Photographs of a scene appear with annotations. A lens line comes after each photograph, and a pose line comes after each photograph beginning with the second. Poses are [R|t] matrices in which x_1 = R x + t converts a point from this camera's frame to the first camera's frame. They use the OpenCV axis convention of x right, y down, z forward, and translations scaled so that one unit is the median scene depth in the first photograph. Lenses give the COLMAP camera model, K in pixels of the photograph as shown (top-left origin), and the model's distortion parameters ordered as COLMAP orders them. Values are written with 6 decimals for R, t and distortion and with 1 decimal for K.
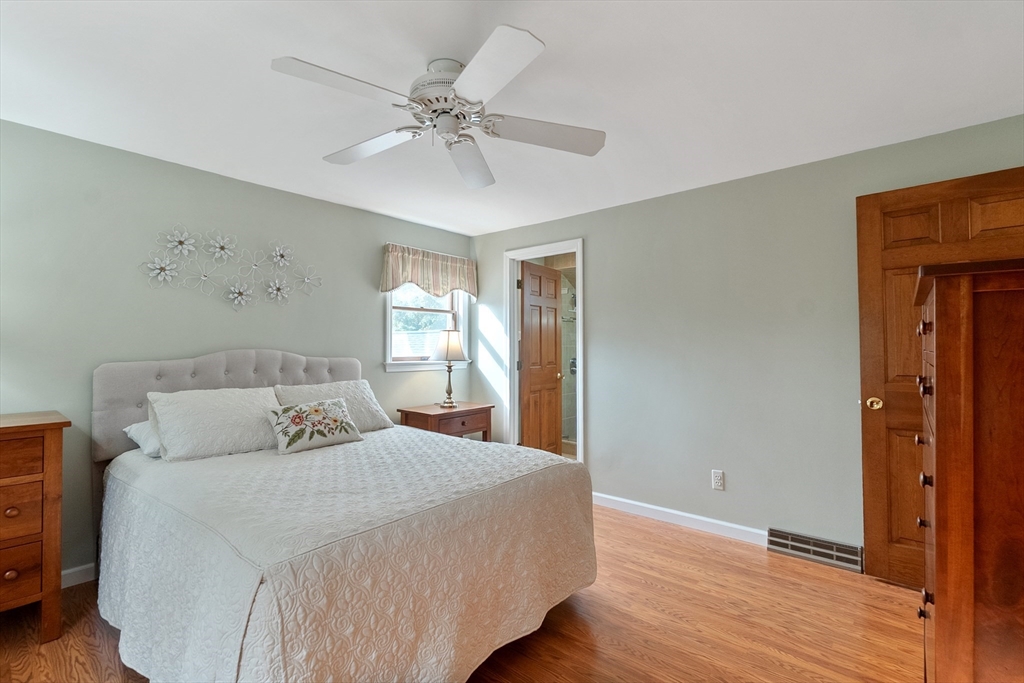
lens RADIAL K [[450.8, 0, 508.9], [0, 450.8, 352.3], [0, 0, 1]] dist [0.001400, 0.000160]
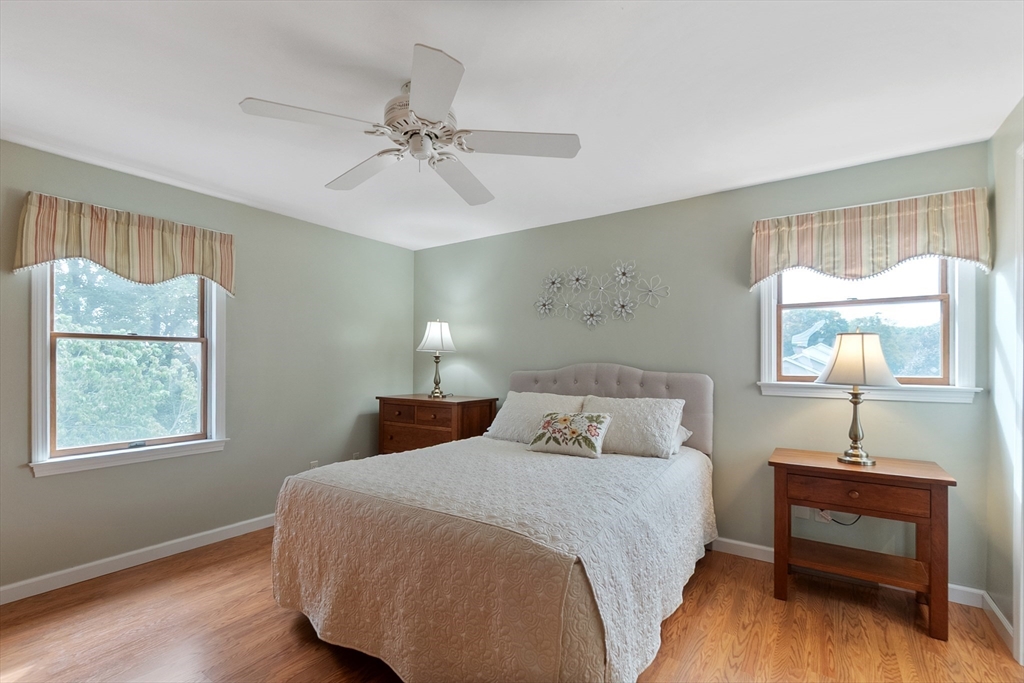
lens RADIAL K [[461.5, 0, 510.5], [0, 461.5, 368.2], [0, 0, 1]] dist [0.001834, -0.000108]
pose [[0.118902, 0.011466, -0.992840, 0.504462], [-0.017989, 0.999794, 0.009392, -0.000415], [0.992743, 0.016743, 0.119084, 0.582422]]
